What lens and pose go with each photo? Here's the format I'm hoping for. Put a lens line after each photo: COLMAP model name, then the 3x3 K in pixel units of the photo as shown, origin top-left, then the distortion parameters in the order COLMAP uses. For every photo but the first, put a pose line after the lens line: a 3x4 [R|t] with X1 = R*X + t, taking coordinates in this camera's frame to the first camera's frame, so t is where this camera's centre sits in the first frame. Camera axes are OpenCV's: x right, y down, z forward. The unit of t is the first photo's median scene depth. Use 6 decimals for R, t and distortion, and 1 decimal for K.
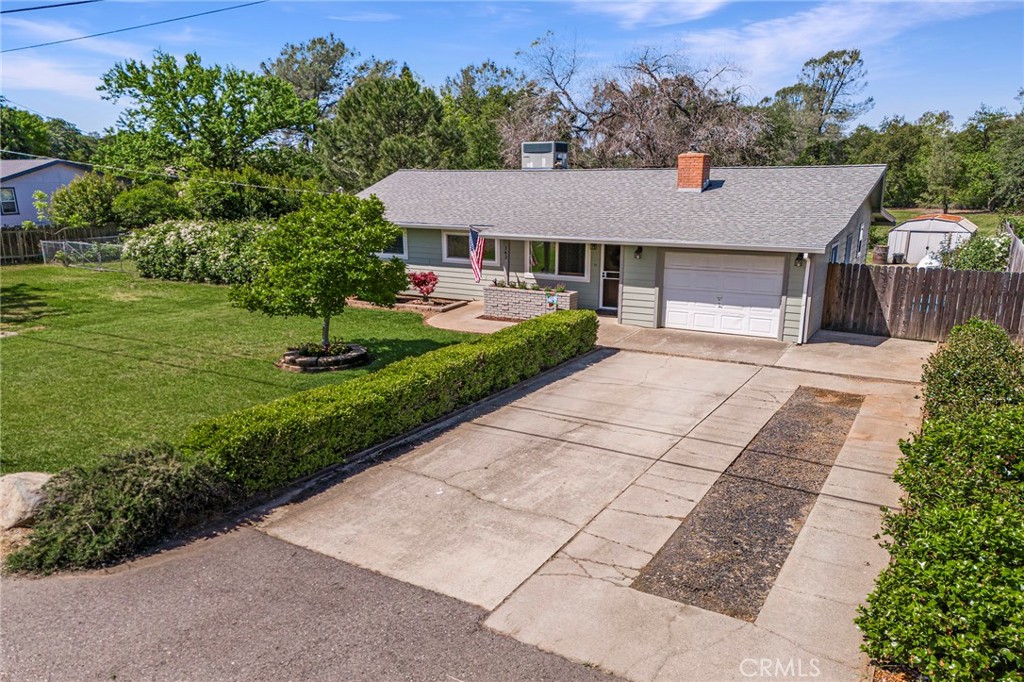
lens RADIAL K [[757.6, 0, 509.1], [0, 757.6, 347.1], [0, 0, 1]] dist [0.053605, -0.030710]
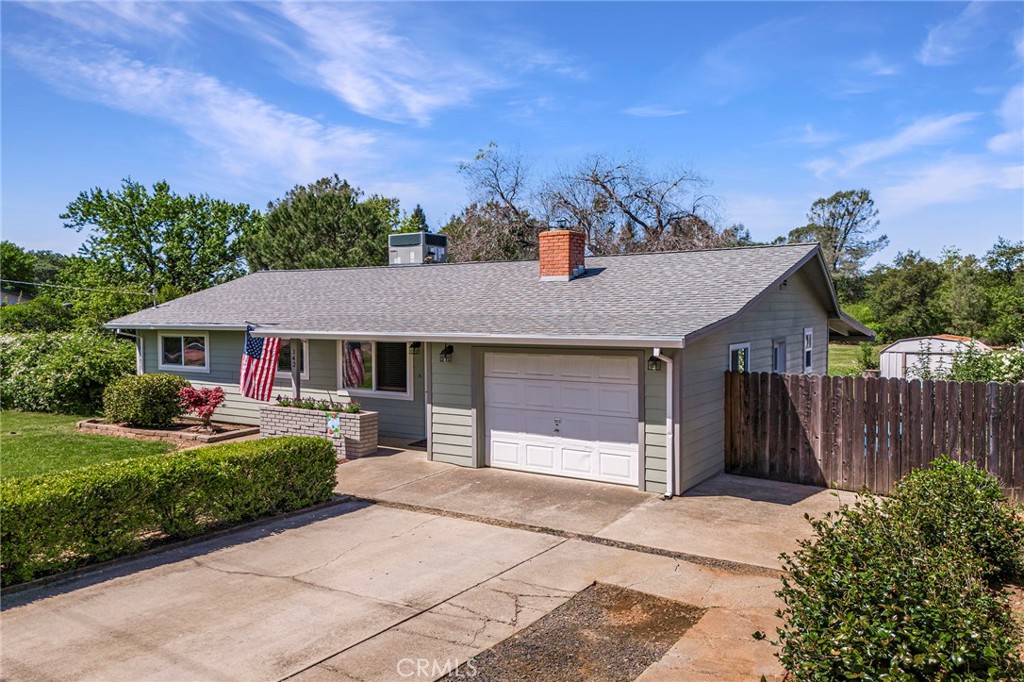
lens RADIAL K [[757.6, 0, 498.2], [0, 757.6, 313.2], [0, 0, 1]] dist [0.053605, -0.030710]
pose [[0.998557, 0.000000, -0.053704, 0.246612], [-0.011989, 0.974762, -0.222924, -0.008667], [0.052349, 0.223246, 0.973355, 0.319305]]
